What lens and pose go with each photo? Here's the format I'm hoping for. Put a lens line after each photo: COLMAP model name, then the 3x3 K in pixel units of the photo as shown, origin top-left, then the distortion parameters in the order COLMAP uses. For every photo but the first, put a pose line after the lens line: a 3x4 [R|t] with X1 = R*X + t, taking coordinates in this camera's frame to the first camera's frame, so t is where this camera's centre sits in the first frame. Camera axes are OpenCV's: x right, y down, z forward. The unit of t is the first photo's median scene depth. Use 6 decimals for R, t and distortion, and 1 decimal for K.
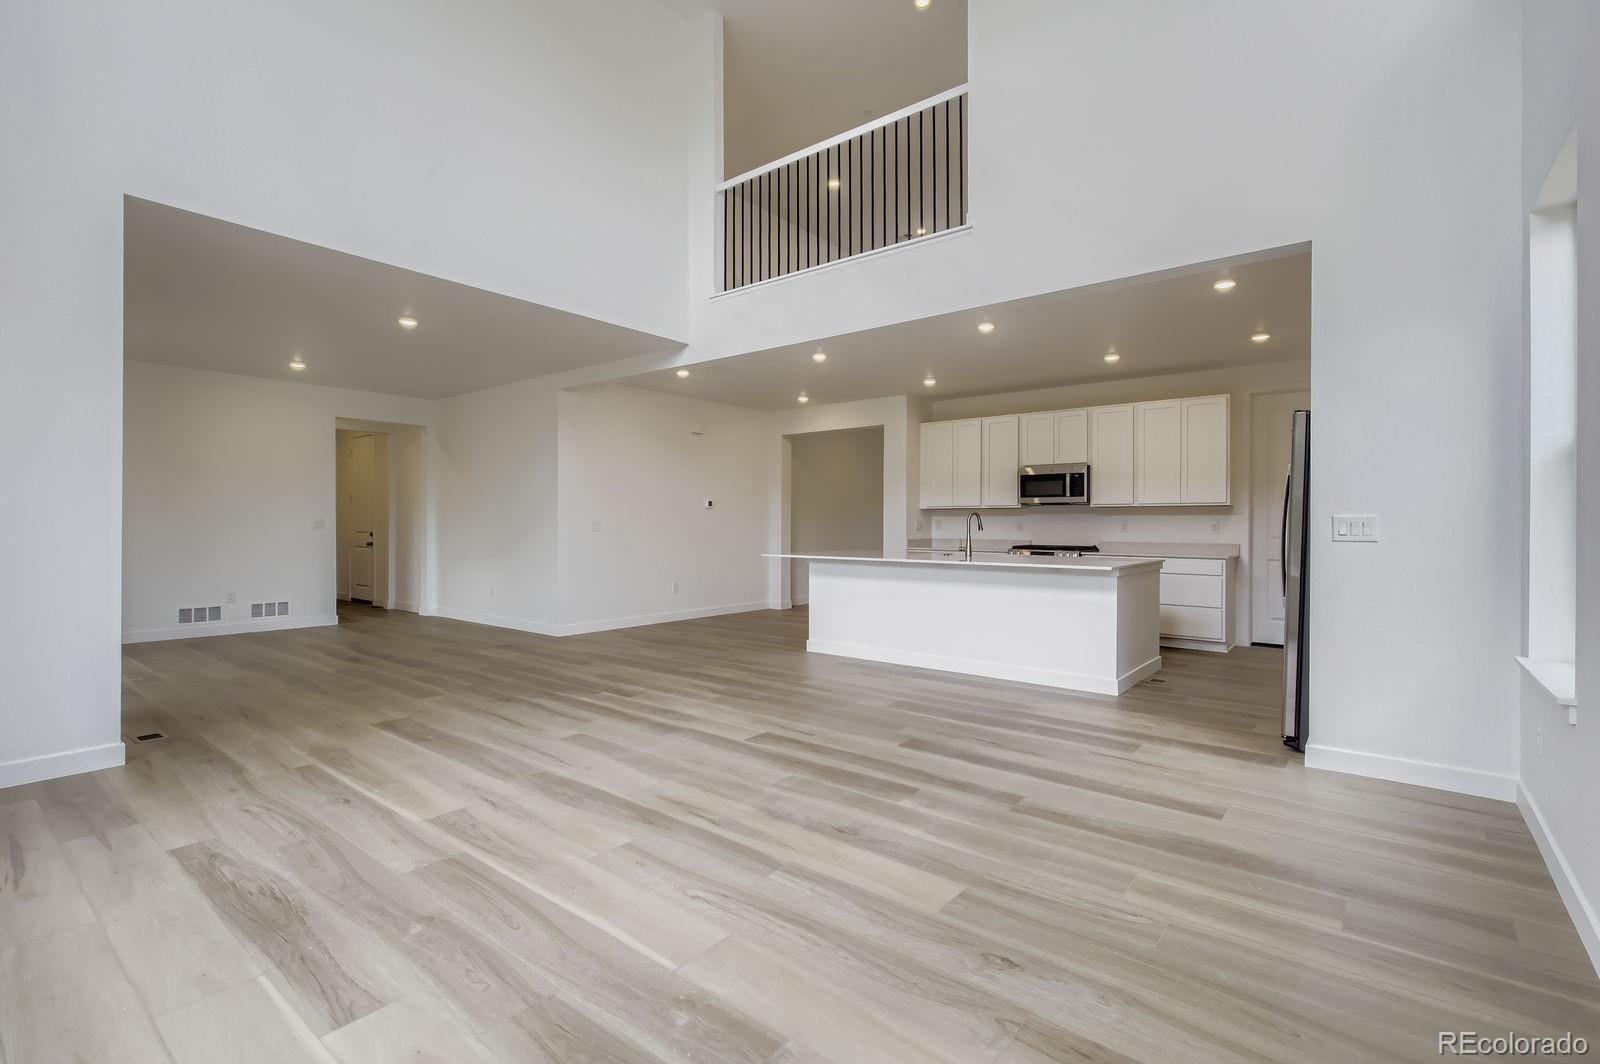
lens RADIAL K [[729.8, 0, 800.1], [0, 729.8, 523.9], [0, 0, 1]] dist [0.003693, -0.000260]
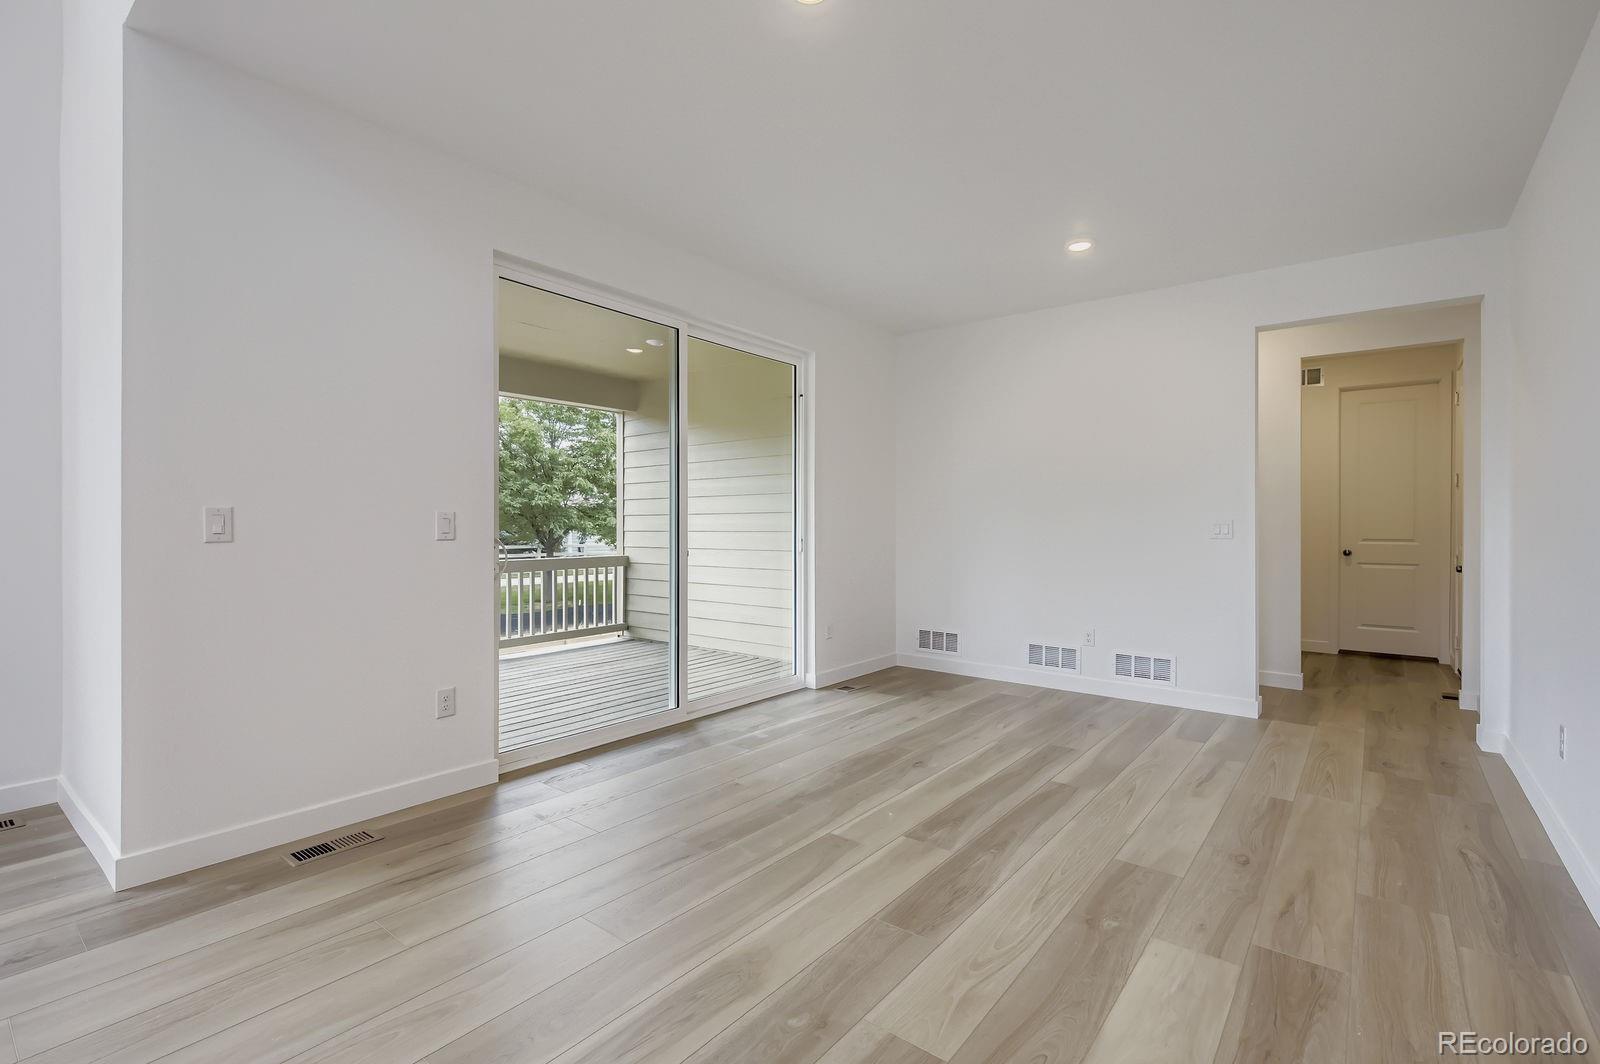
lens RADIAL K [[729.8, 0, 800.6], [0, 729.8, 532.6], [0, 0, 1]] dist [0.003693, -0.000260]
pose [[0.009678, 0.000042, -0.999953, -0.136967], [-0.013130, 0.999914, -0.000085, 0.010948], [0.999867, 0.013130, 0.009678, 0.765671]]
